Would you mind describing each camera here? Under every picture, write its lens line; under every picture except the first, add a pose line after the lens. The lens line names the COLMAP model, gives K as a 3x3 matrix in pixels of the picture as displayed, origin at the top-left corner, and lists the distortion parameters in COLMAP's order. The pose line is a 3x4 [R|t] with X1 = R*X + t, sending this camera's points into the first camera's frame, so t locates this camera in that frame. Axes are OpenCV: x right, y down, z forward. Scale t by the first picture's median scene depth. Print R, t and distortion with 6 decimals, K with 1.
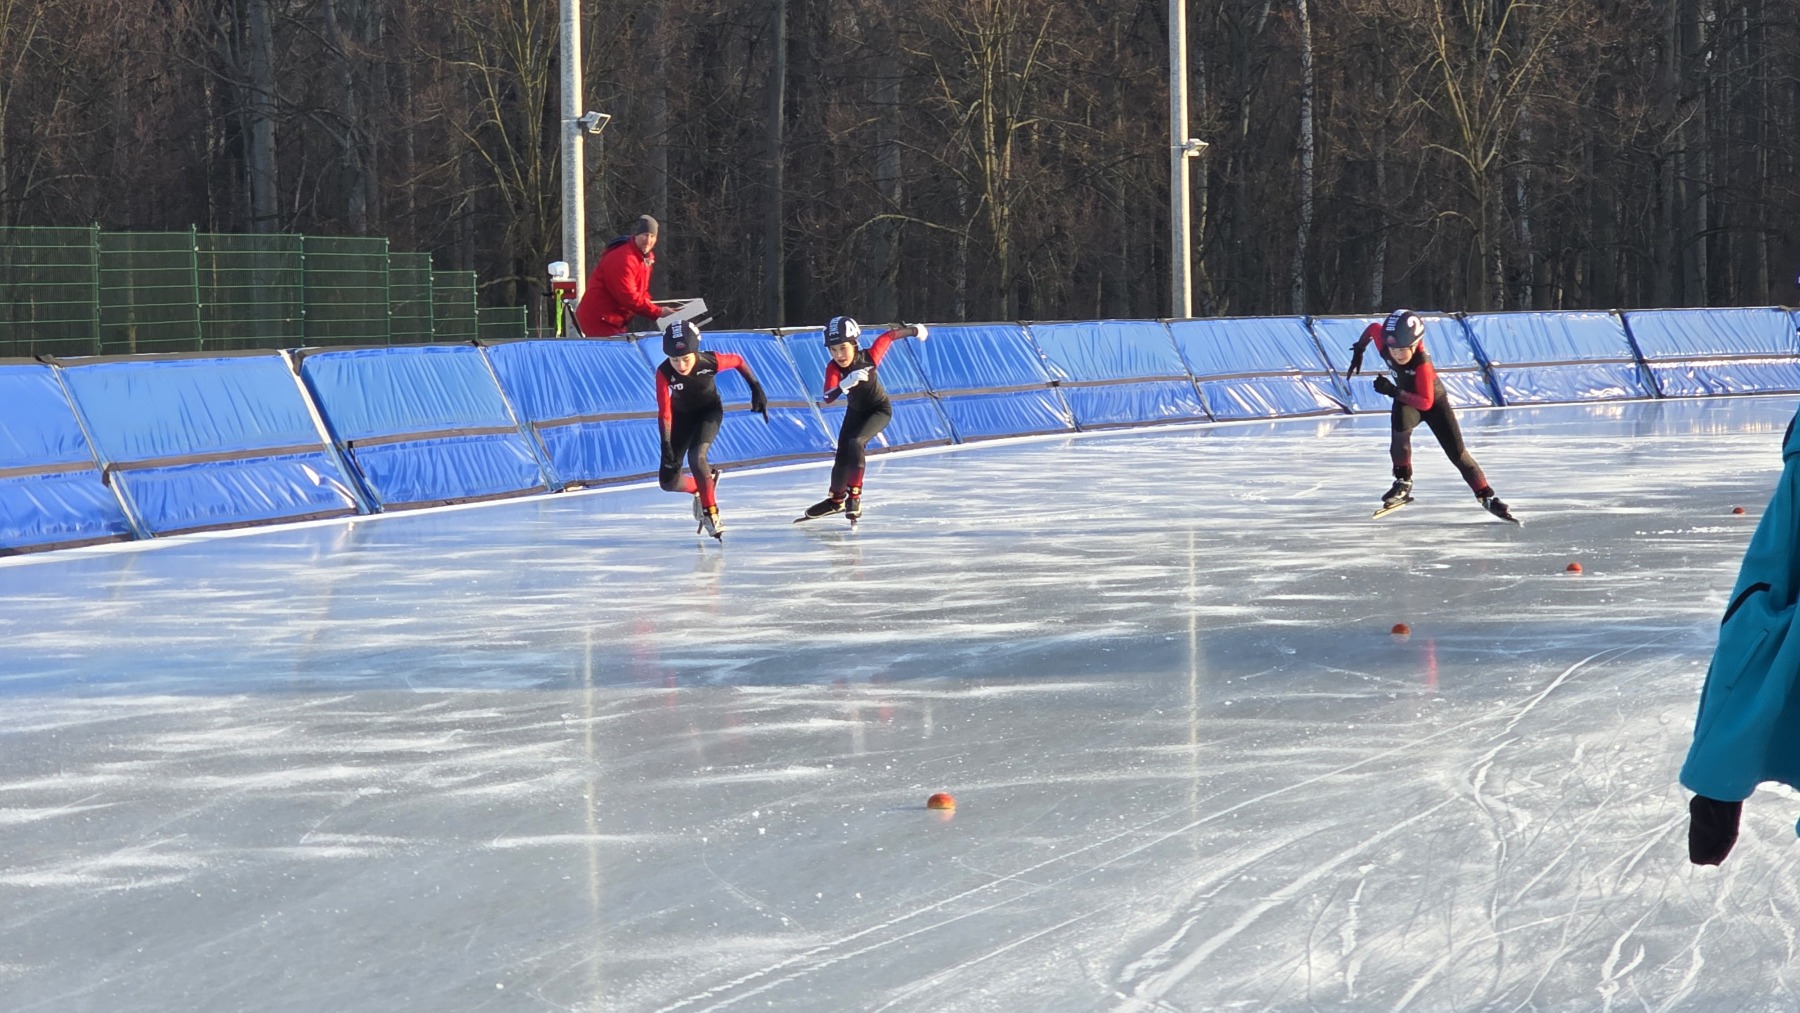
lens RADIAL K [[4590.1, 0, 767.7], [0, 4590.1, 505.7], [0, 0, 1]] dist [-0.760866, 11.548054]
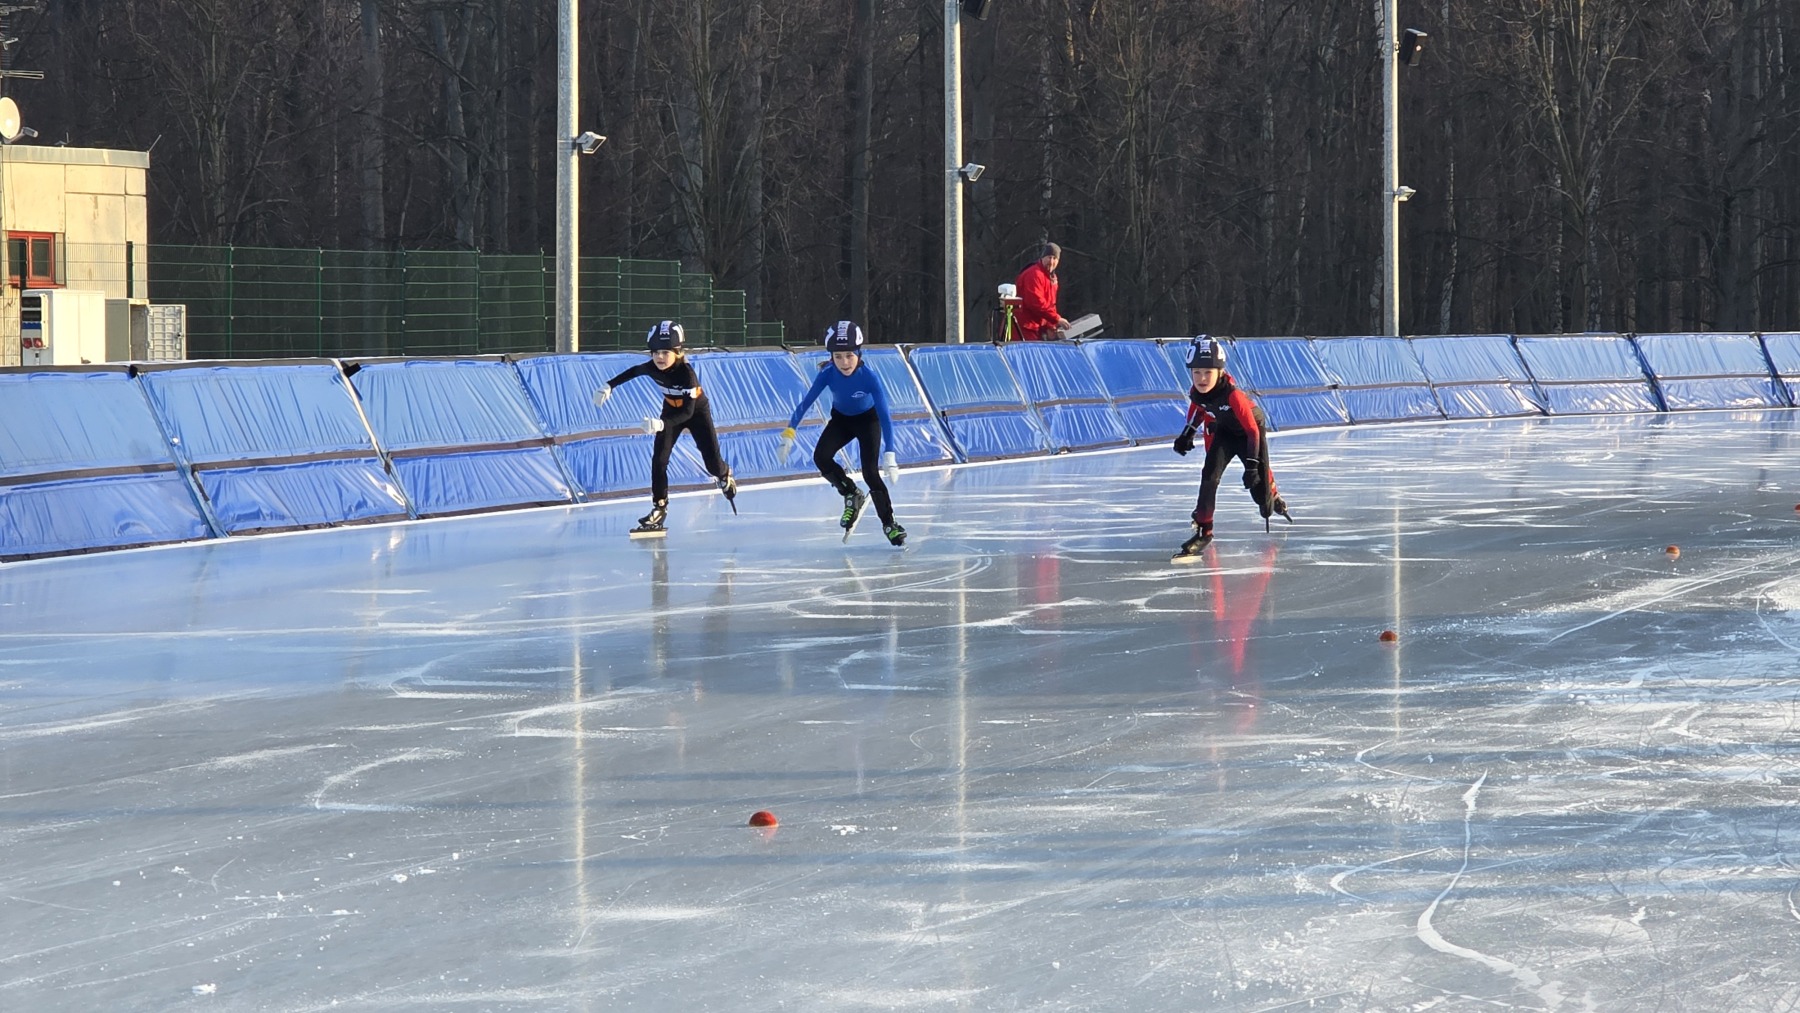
lens RADIAL K [[5600.0, 0, 902.5], [0, 5600.0, 501.8], [0, 0, 1]] dist [-1.200966, 28.298446]
pose [[0.997316, 0.006408, 0.072938, -0.147522], [-0.005324, 0.999873, -0.015050, 0.025228], [-0.073025, 0.014621, 0.997223, -0.450867]]
